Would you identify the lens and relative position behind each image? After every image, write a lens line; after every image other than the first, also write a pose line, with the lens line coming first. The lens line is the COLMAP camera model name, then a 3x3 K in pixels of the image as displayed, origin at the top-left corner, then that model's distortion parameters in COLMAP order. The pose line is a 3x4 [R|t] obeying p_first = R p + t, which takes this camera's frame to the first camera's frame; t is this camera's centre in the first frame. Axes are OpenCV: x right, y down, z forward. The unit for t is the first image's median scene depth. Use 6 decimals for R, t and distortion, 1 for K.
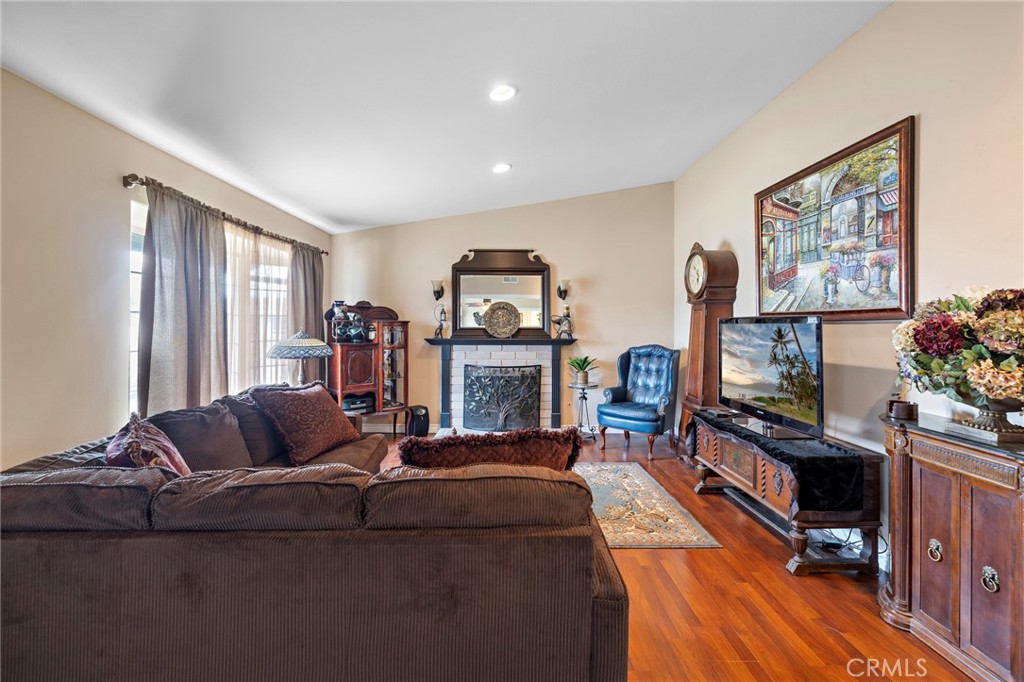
lens RADIAL K [[444.0, 0, 489.1], [0, 444.0, 321.6], [0, 0, 1]] dist [0.009190, -0.001482]
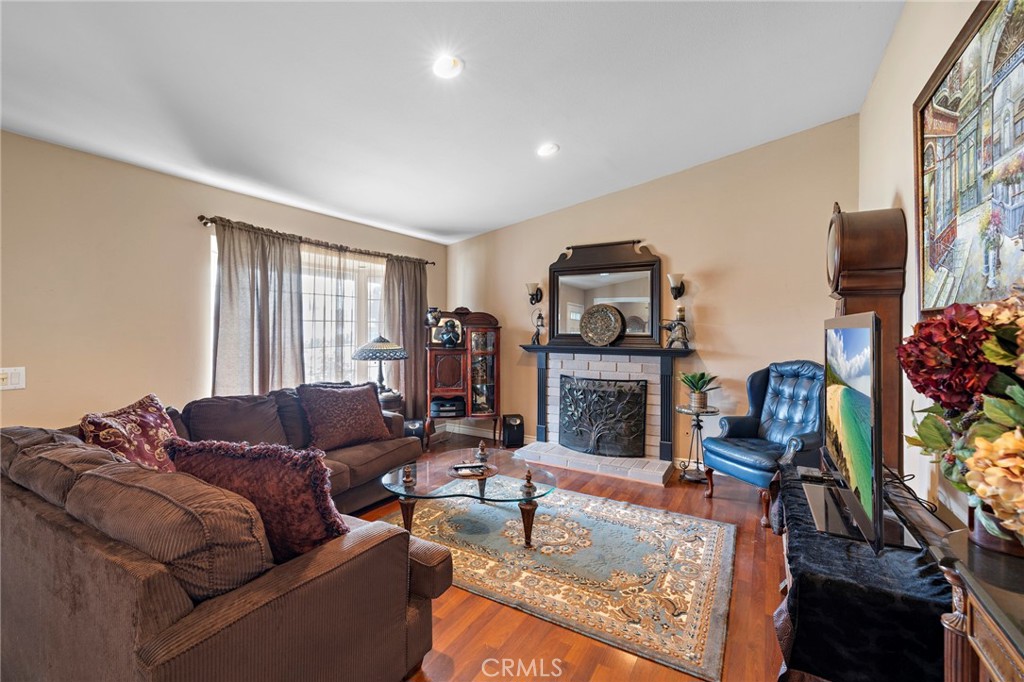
lens RADIAL K [[444.0, 0, 502.3], [0, 444.0, 330.7], [0, 0, 1]] dist [0.009190, -0.001482]
pose [[0.852372, 0.003033, -0.522927, 0.334063], [-0.000045, 0.999984, 0.005727, 0.002048], [0.522935, -0.004858, 0.852358, 0.173055]]
